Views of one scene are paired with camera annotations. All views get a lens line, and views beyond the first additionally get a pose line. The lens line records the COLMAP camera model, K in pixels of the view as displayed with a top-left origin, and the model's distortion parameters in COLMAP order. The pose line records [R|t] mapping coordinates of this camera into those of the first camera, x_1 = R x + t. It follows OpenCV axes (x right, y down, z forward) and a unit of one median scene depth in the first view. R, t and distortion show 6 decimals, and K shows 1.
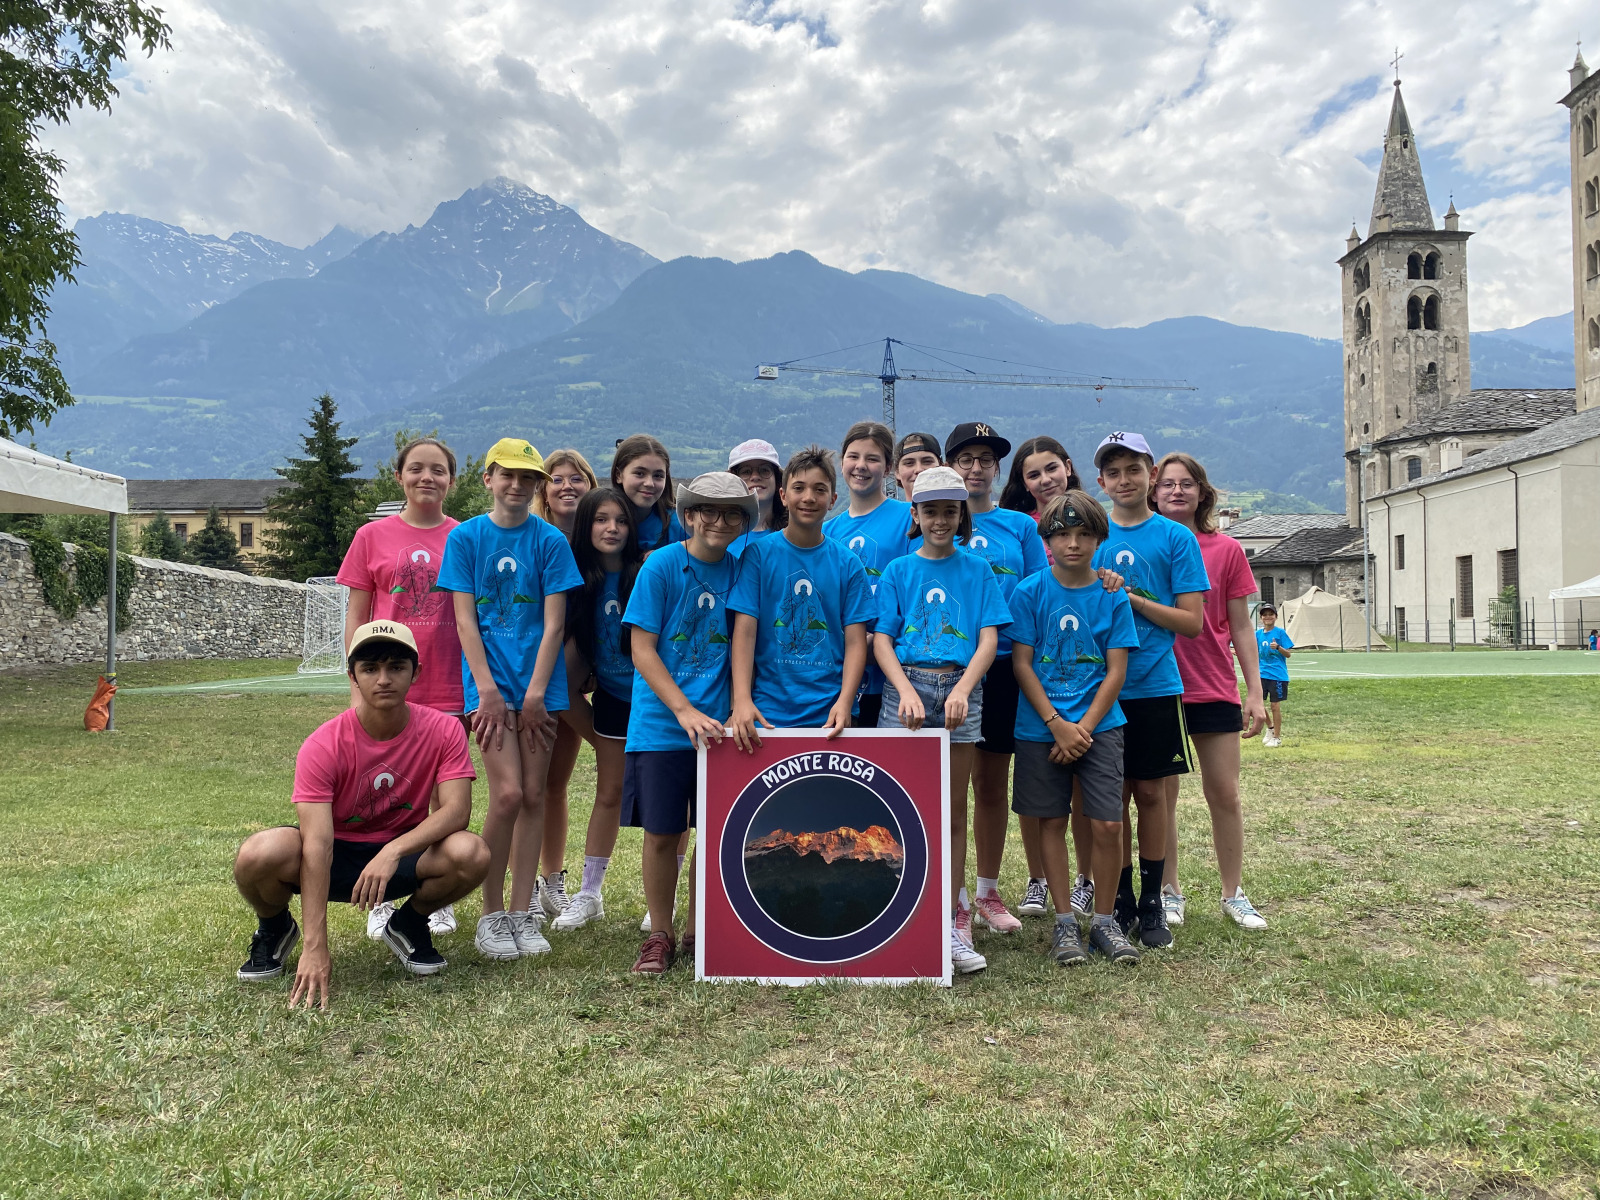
lens RADIAL K [[1226.6, 0, 811.1], [0, 1226.6, 604.8], [0, 0, 1]] dist [0.007092, 0.005231]
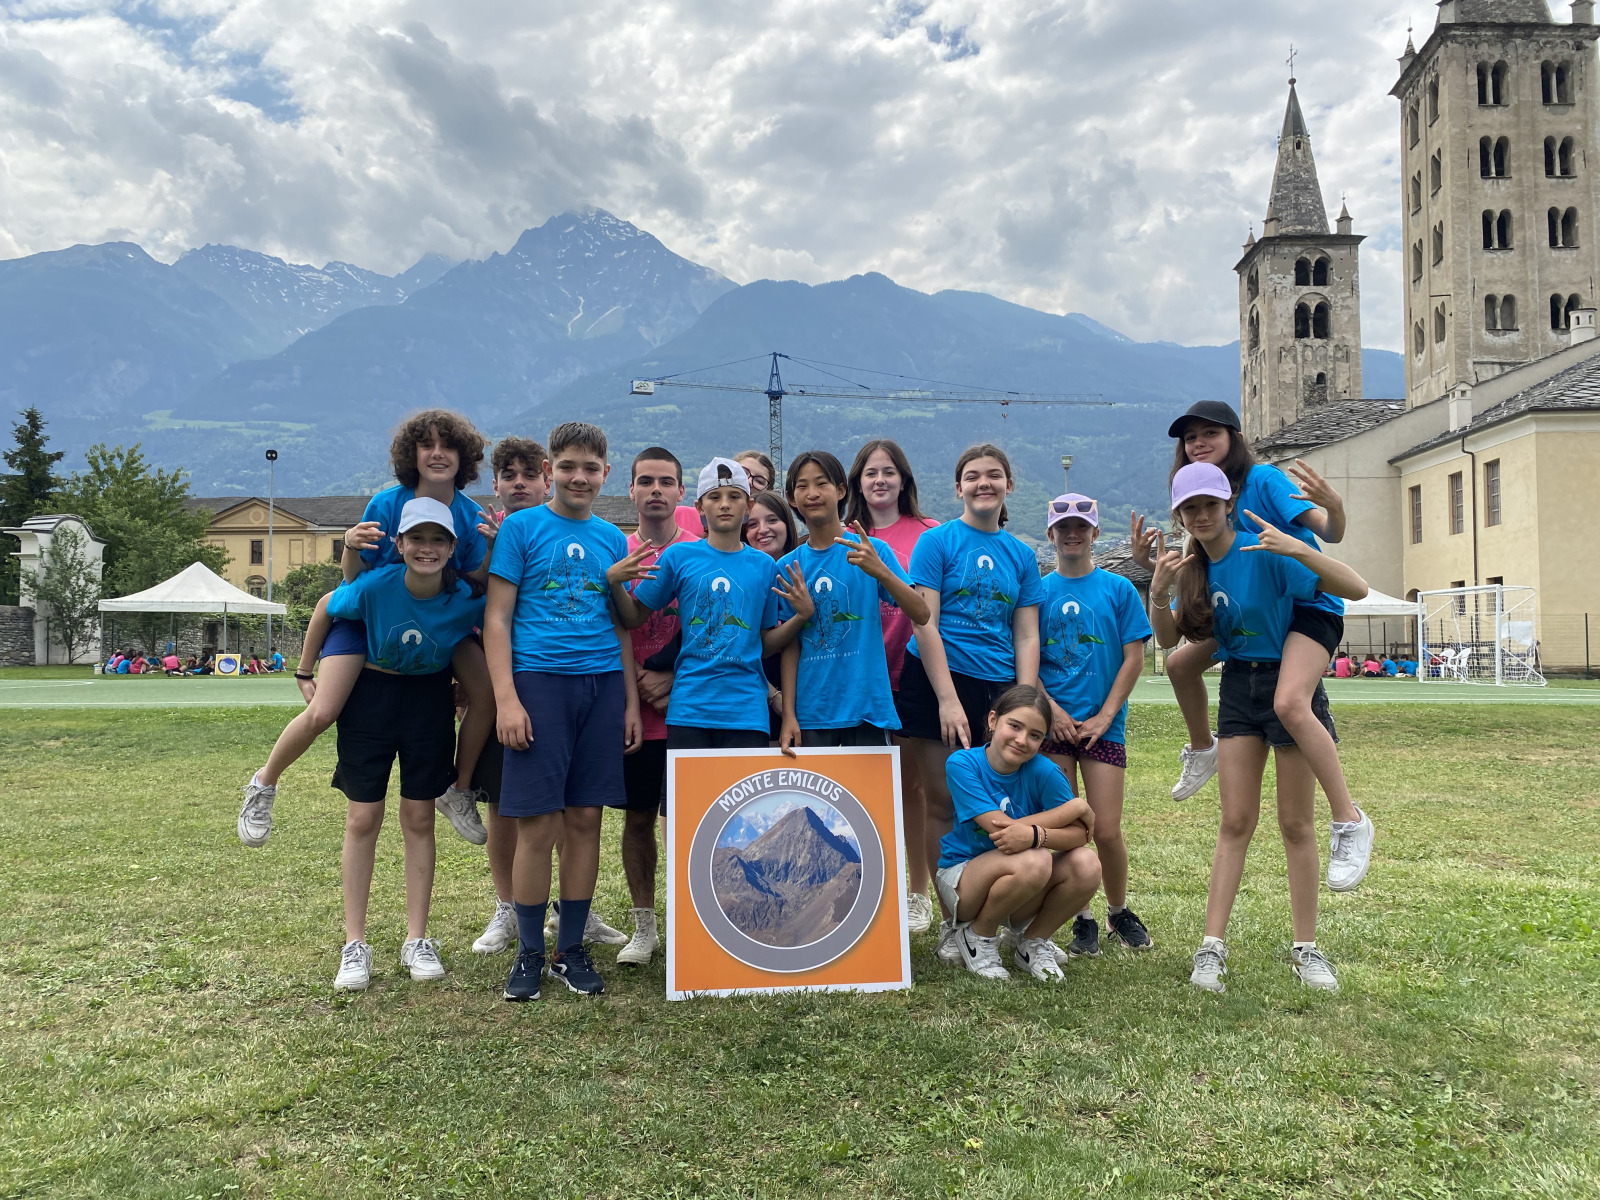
lens RADIAL K [[1223.2, 0, 813.5], [0, 1223.2, 610.3], [0, 0, 1]] dist [0.015512, -0.003986]
pose [[0.998110, 0.004603, -0.061283, 0.172315], [-0.005360, 0.999911, -0.012208, 0.000223], [0.061222, 0.012513, 0.998046, 0.031647]]
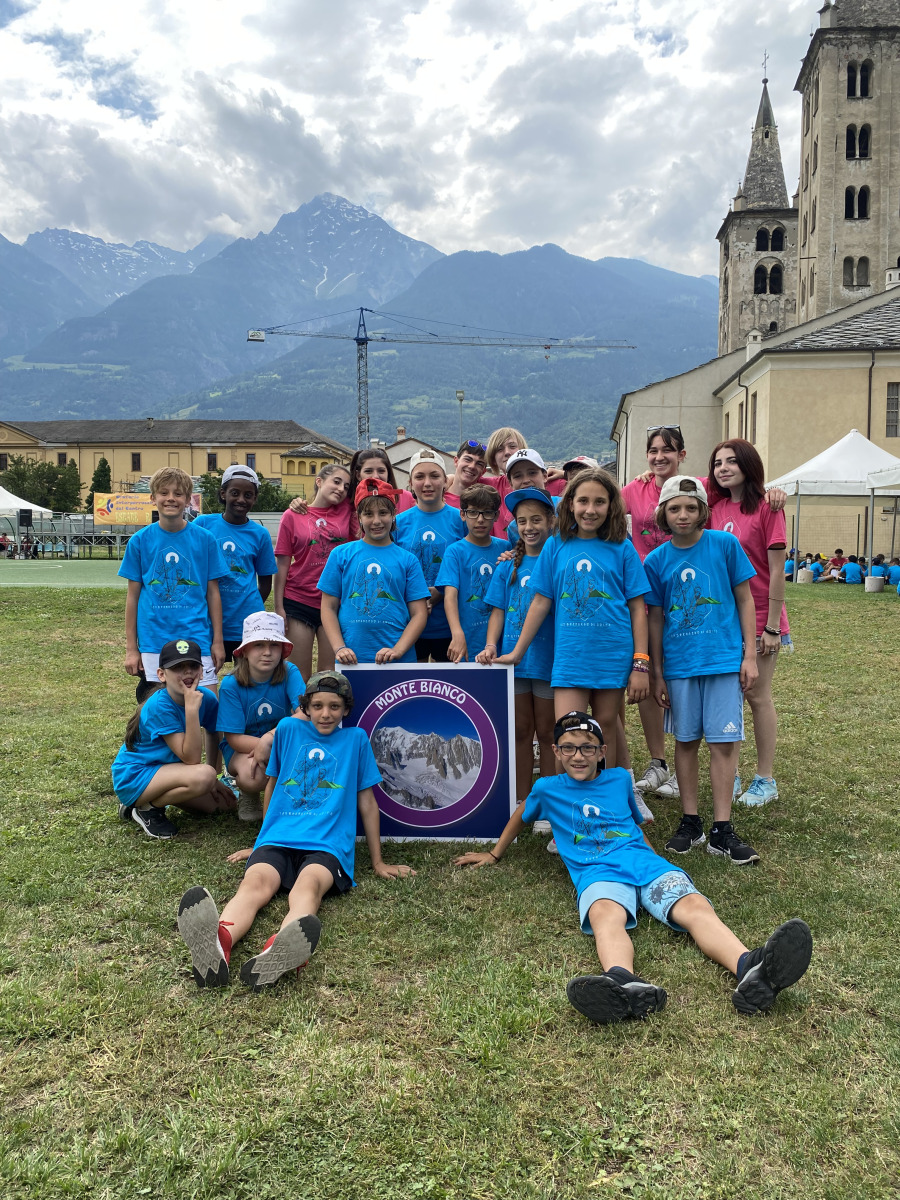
lens RADIAL K [[914.4, 0, 447.9], [0, 914.4, 588.9], [0, 0, 1]] dist [0.023454, -0.015985]
pose [[0.992822, 0.020502, -0.117835, 0.299537], [-0.011411, 0.996941, 0.077319, -0.002311], [0.119059, -0.075419, 0.990019, 0.052615]]
